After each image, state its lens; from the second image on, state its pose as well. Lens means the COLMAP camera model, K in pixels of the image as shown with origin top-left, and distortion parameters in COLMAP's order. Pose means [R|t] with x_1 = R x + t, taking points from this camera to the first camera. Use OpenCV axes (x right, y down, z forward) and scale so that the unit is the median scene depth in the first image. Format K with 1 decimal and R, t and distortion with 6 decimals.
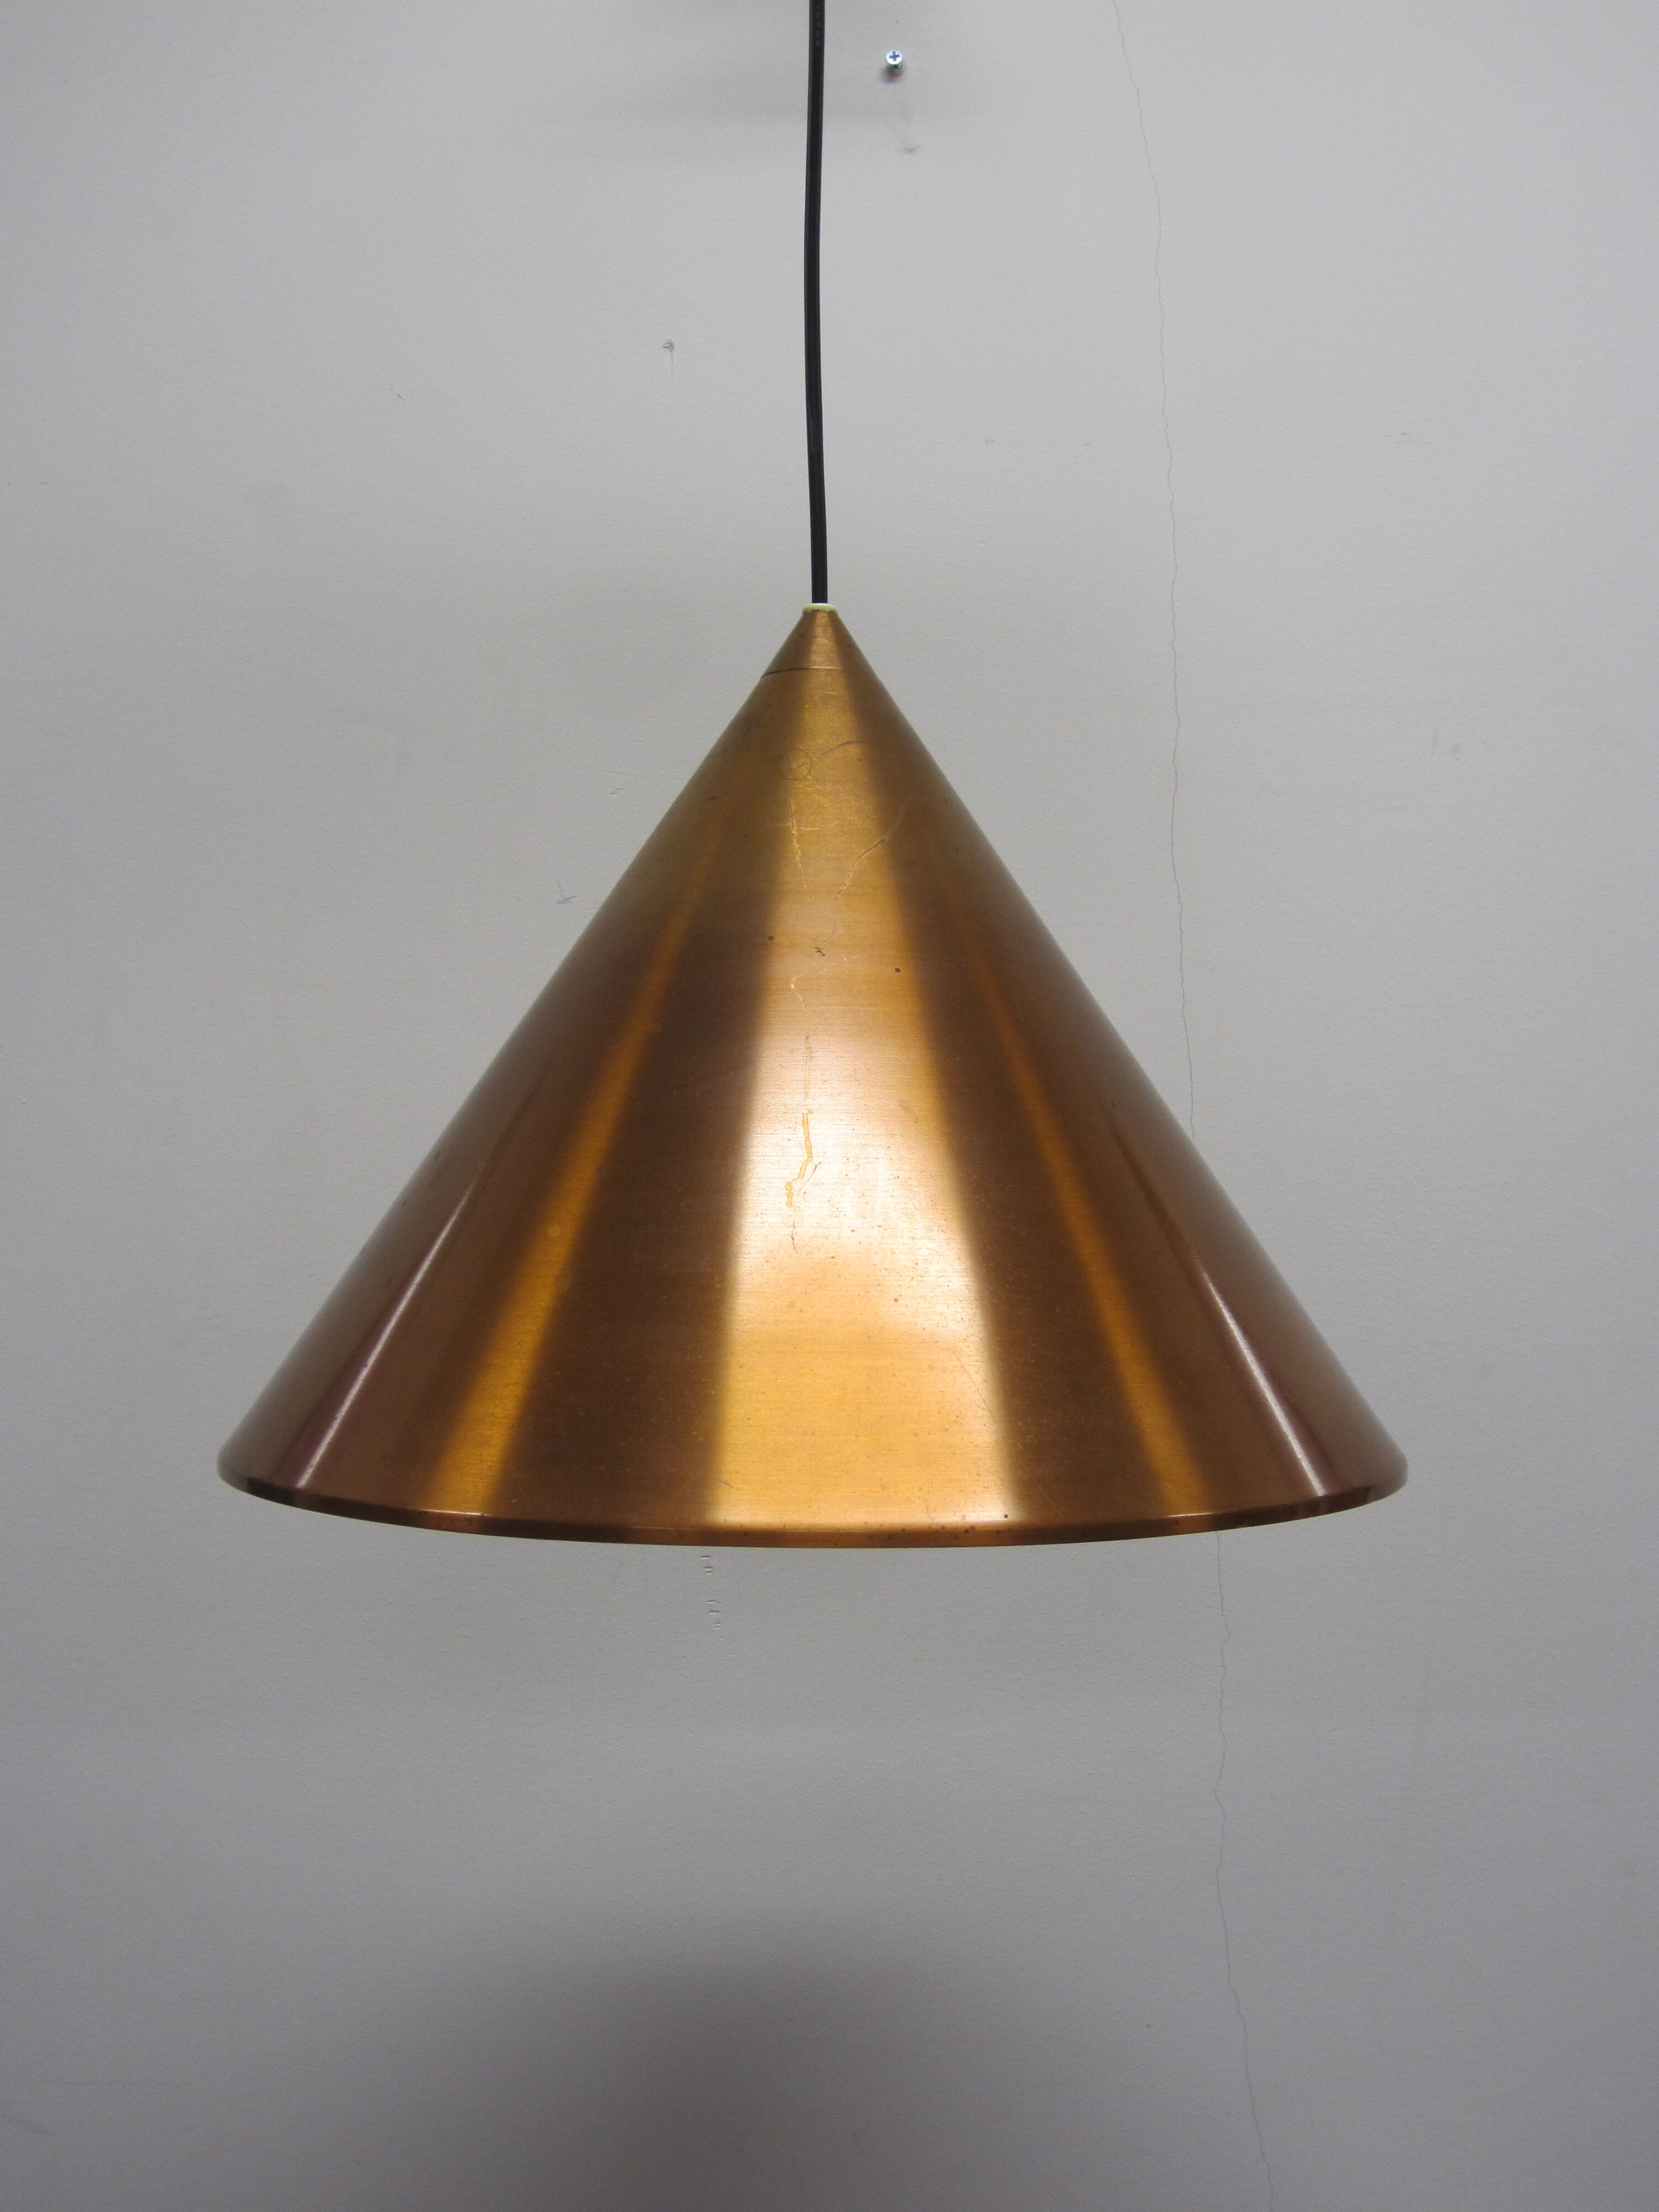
lens RADIAL K [[2423.1, 0, 820.3], [0, 2423.1, 1104.9], [0, 0, 1]] dist [-0.093198, 0.000000]
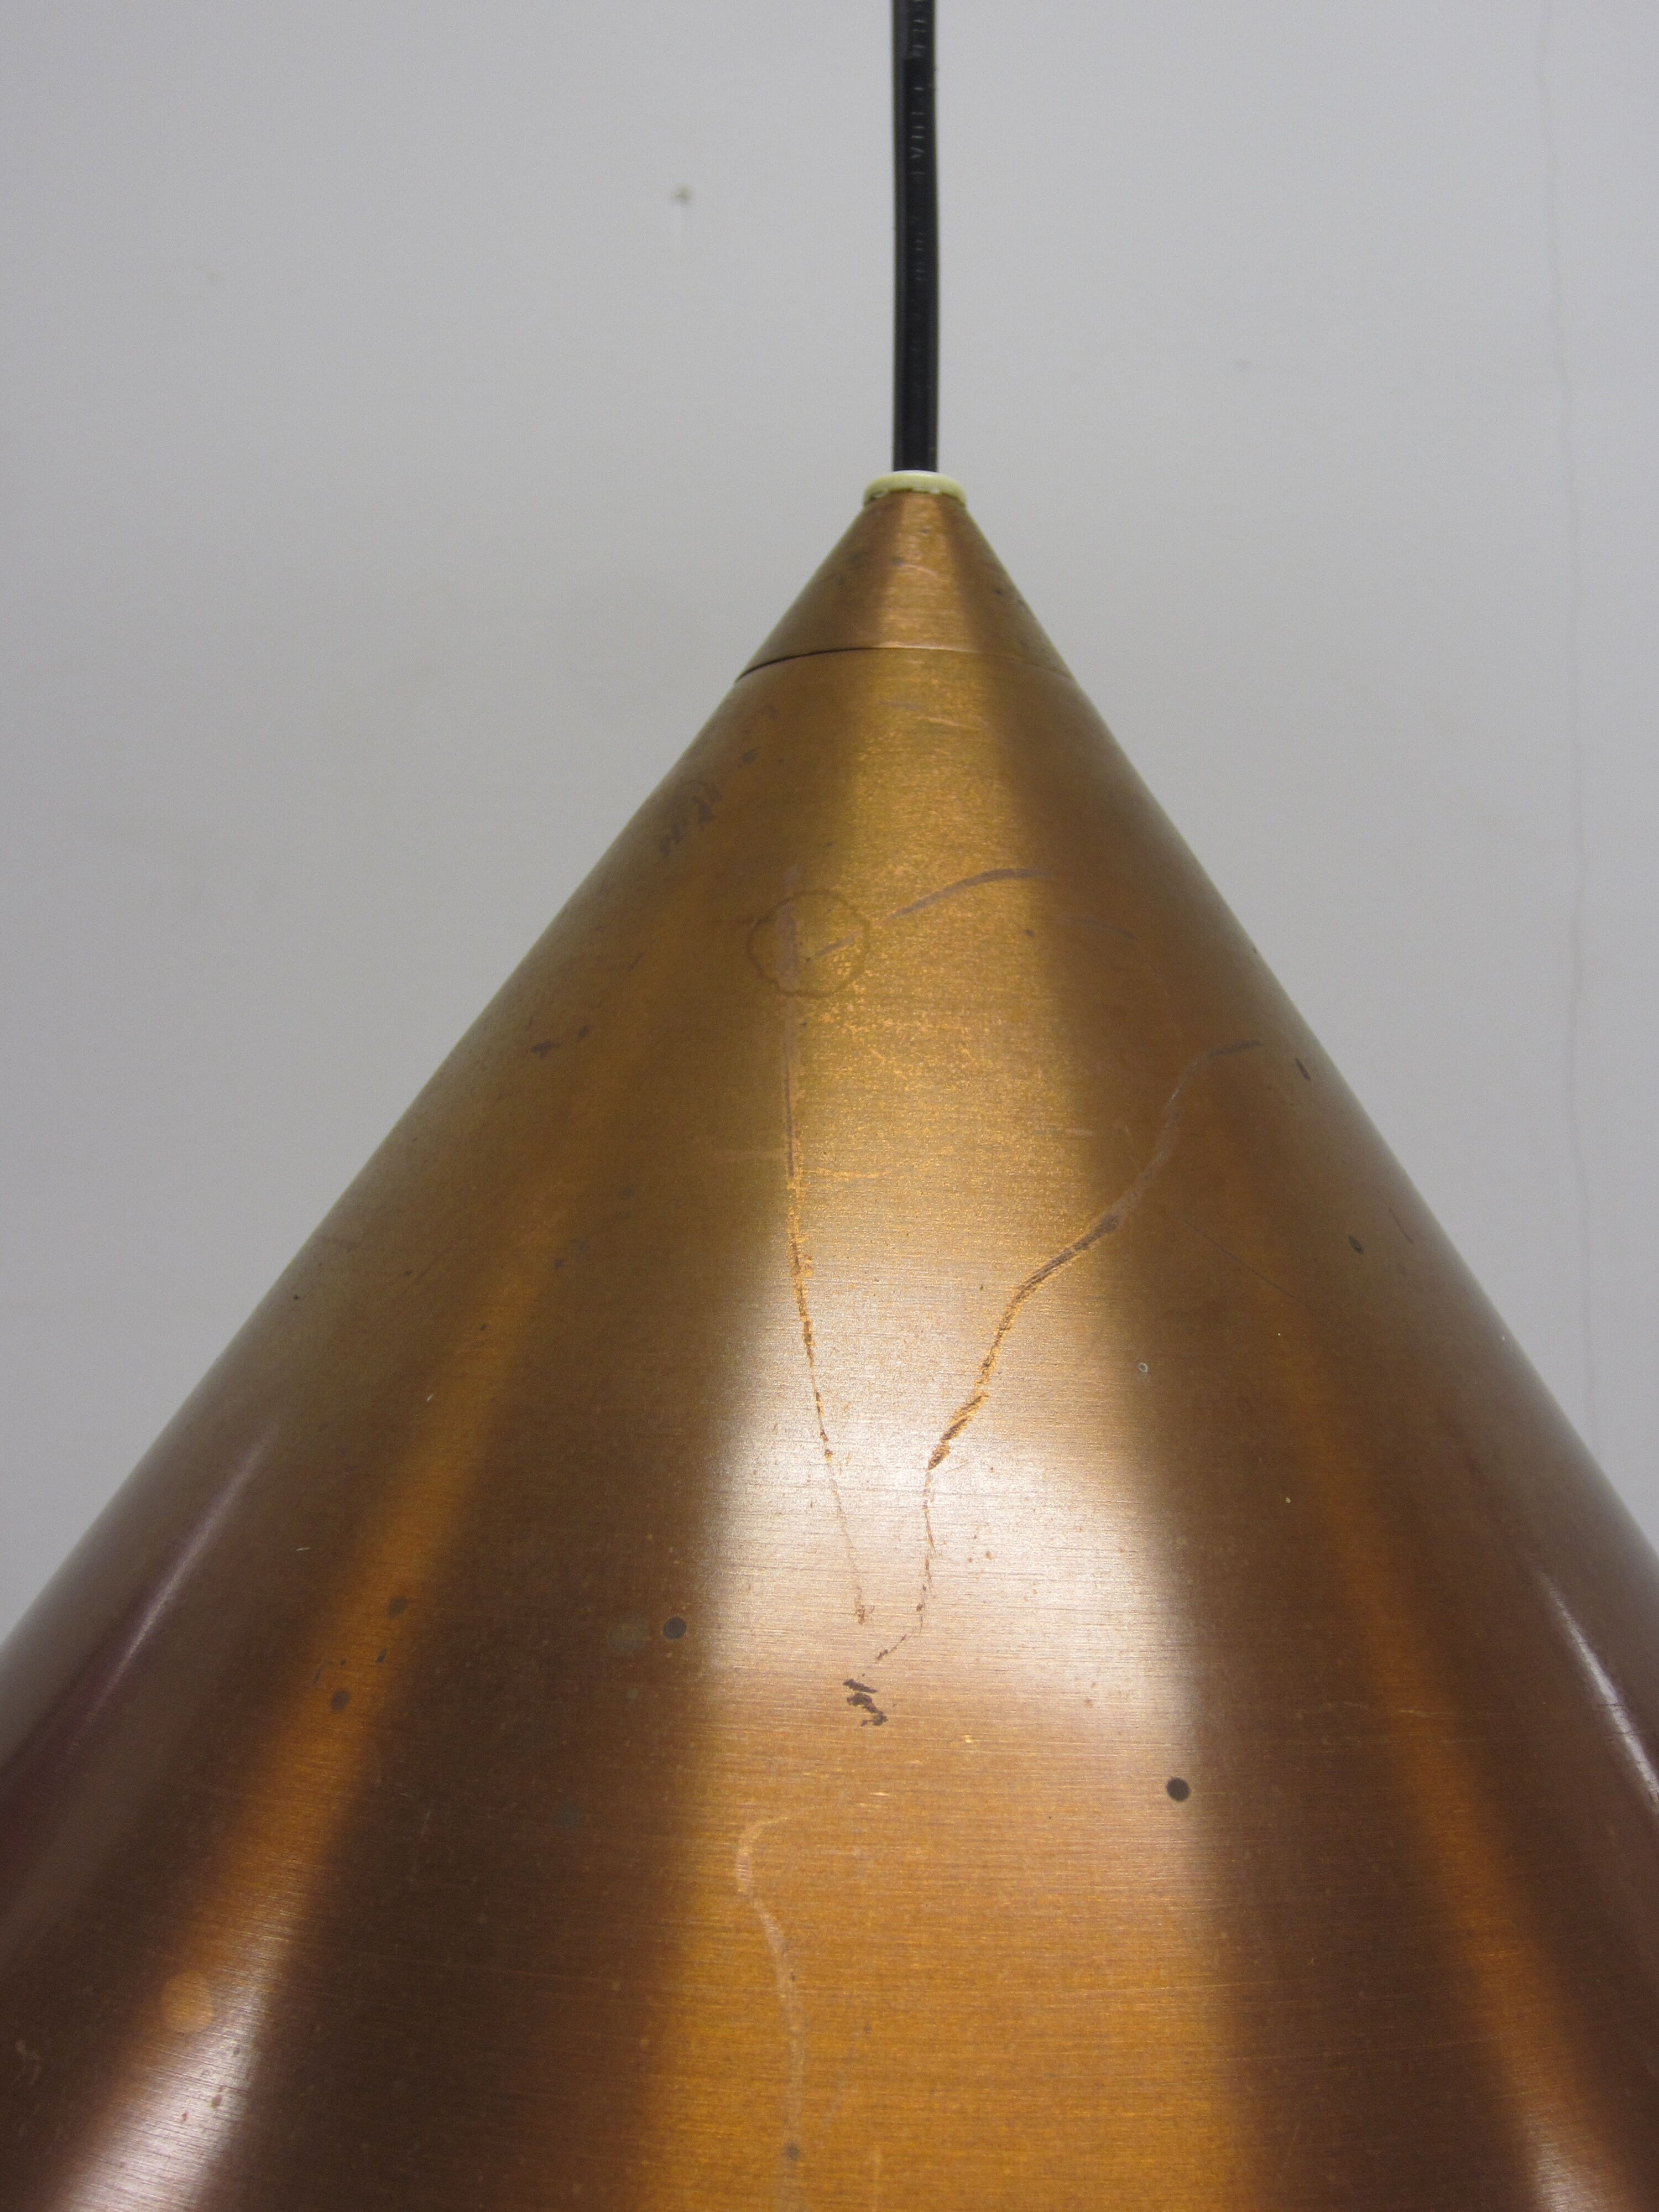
lens RADIAL K [[2423.1, 0, 830.4], [0, 2423.1, 1092.3], [0, 0, 1]] dist [-0.093198, 0.000000]
pose [[0.998713, 0.021275, -0.046039, 0.005920], [-0.023024, 0.999020, -0.037804, -0.110559], [0.045190, 0.038816, 0.998224, 0.694072]]
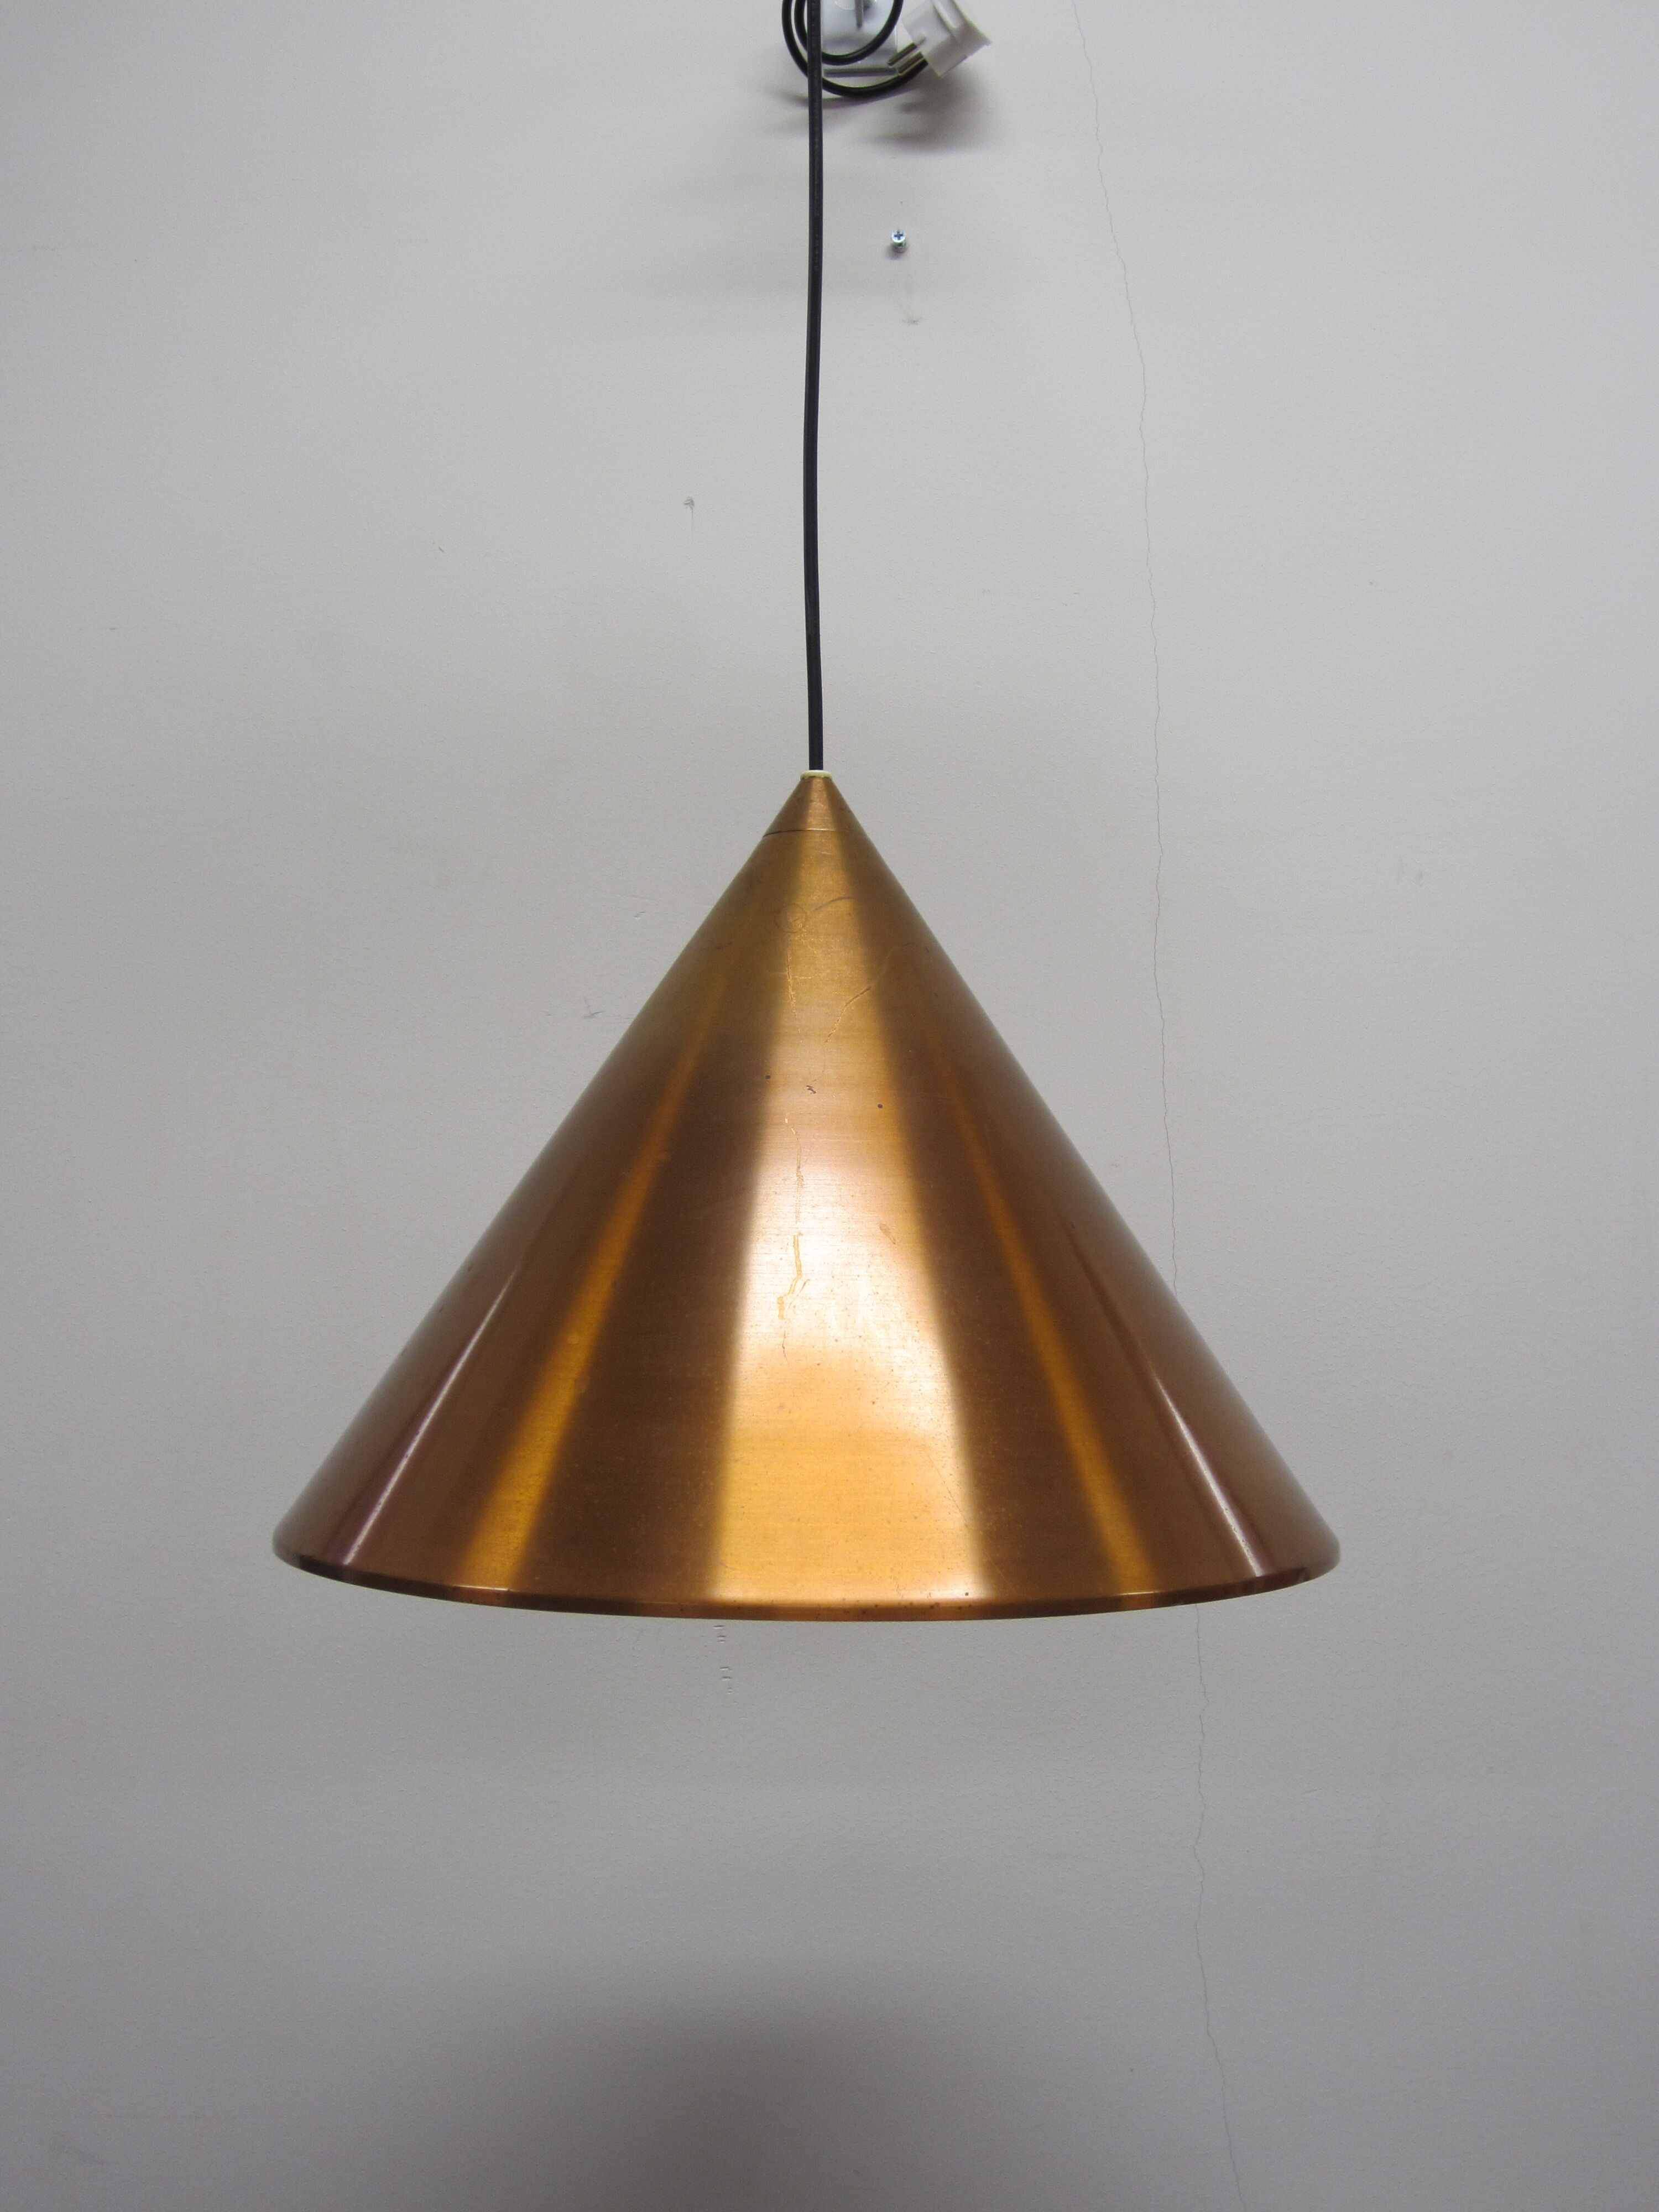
lens RADIAL K [[2423.1, 0, 834.8], [0, 2423.1, 1106.4], [0, 0, 1]] dist [-0.093198, 0.000000]
pose [[0.999955, 0.002535, -0.009131, 0.020006], [-0.002779, 0.999636, -0.026849, -0.023916], [0.009059, 0.026873, 0.999598, -0.118704]]
